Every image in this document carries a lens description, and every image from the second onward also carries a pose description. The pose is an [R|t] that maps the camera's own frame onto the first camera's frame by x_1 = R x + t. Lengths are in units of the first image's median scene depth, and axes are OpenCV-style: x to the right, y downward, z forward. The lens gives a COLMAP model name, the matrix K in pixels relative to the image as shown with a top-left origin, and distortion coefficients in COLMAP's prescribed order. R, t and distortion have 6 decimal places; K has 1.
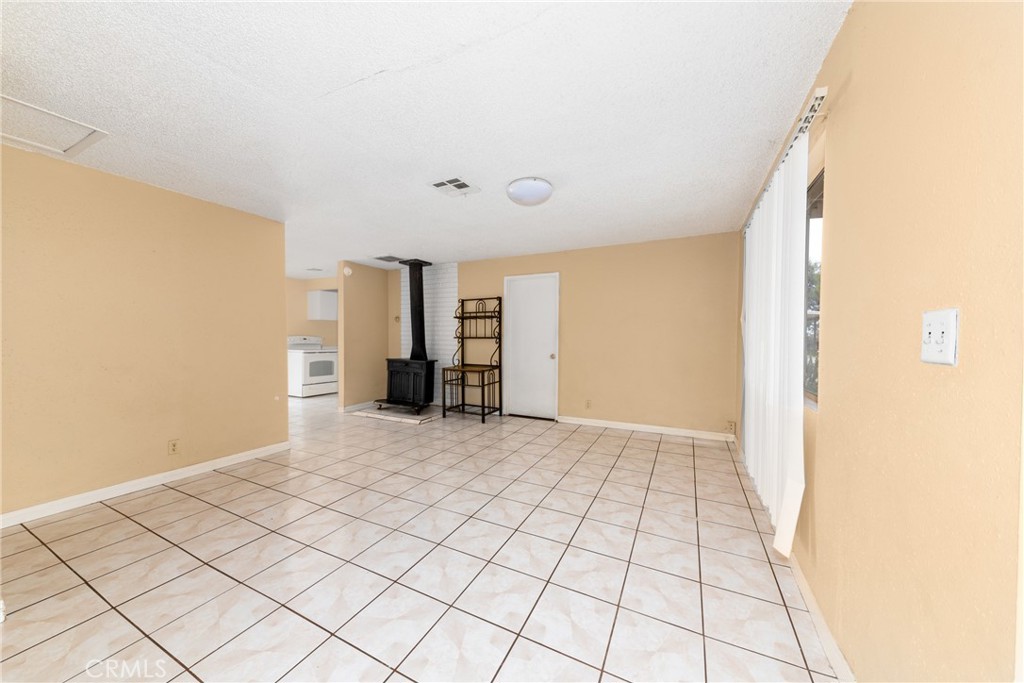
lens RADIAL K [[359.9, 0, 514.9], [0, 359.9, 341.2], [0, 0, 1]] dist [-0.001615, -0.000613]
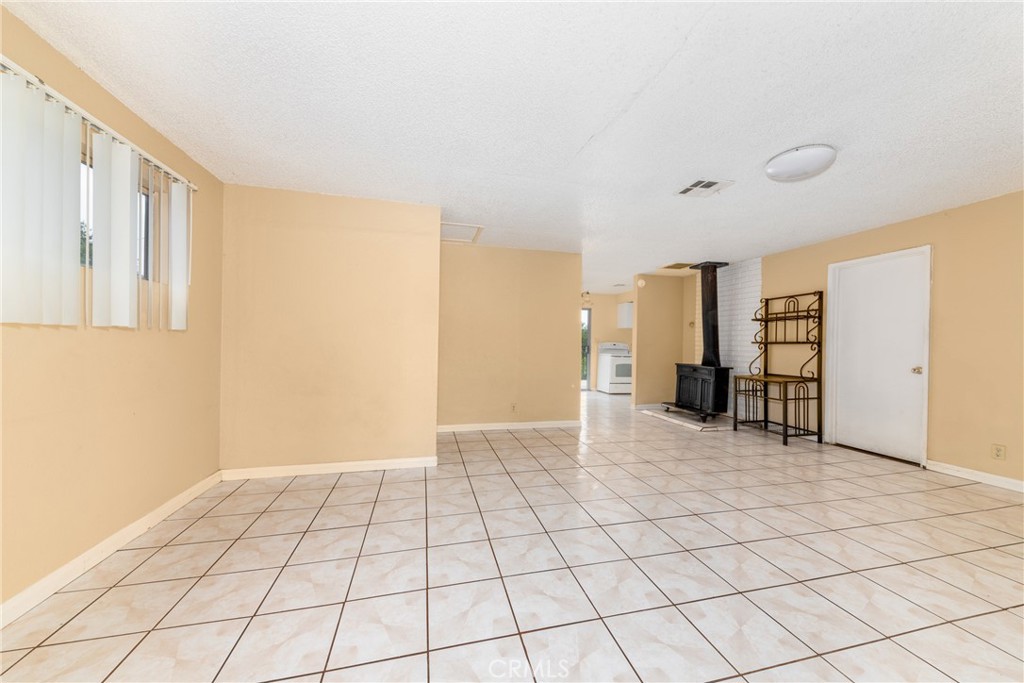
lens RADIAL K [[359.9, 0, 509.9], [0, 359.9, 336.7], [0, 0, 1]] dist [-0.001615, -0.000613]
pose [[0.643315, -0.012514, -0.765499, 0.123389], [-0.017893, 0.999348, -0.031374, 0.013591], [0.765393, 0.033881, 0.642671, -0.021936]]
